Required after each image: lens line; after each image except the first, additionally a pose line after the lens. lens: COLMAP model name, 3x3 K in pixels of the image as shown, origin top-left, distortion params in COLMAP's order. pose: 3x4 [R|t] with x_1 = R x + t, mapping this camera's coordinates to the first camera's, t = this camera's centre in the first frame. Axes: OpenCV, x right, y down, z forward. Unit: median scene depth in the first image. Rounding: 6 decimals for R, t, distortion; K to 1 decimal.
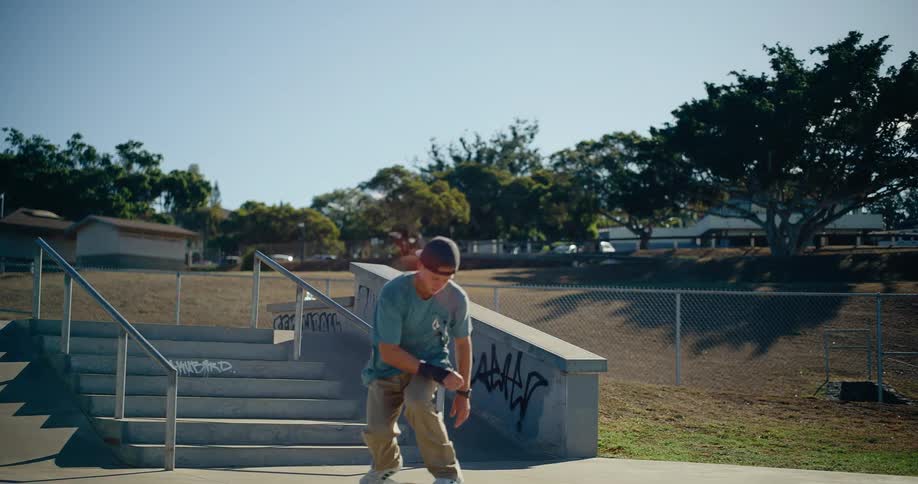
lens RADIAL K [[1233.2, 0, 462.0], [0, 1233.2, 241.0], [0, 0, 1]] dist [-0.063070, 0.000000]
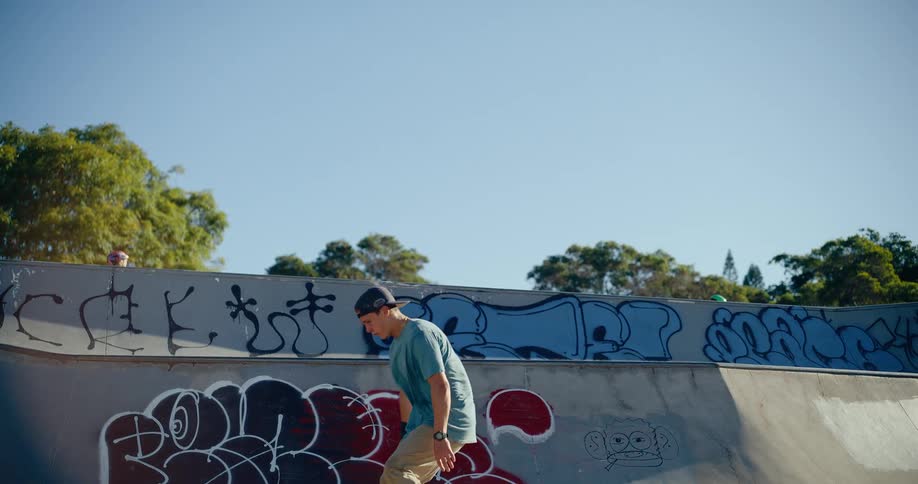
lens RADIAL K [[1233.2, 0, 453.3], [0, 1233.2, 243.0], [0, 0, 1]] dist [-0.063070, 0.000000]
pose [[0.851079, -0.096117, -0.516165, -0.132006], [0.049307, 0.993388, -0.103682, 0.009818], [0.522718, 0.062791, 0.850190, -0.060743]]
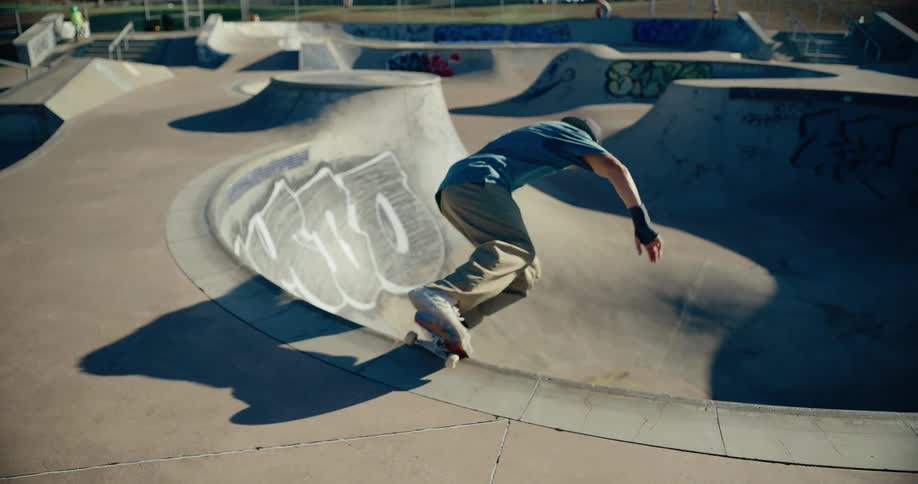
lens RADIAL K [[679.6, 0, 454.2], [0, 679.6, 246.7], [0, 0, 1]] dist [-0.049378, 0.045816]
pose [[0.770819, 0.206583, -0.602630, 0.051298], [0.062392, 0.916934, 0.394132, -0.035998], [0.633992, -0.341403, 0.693901, -0.246670]]
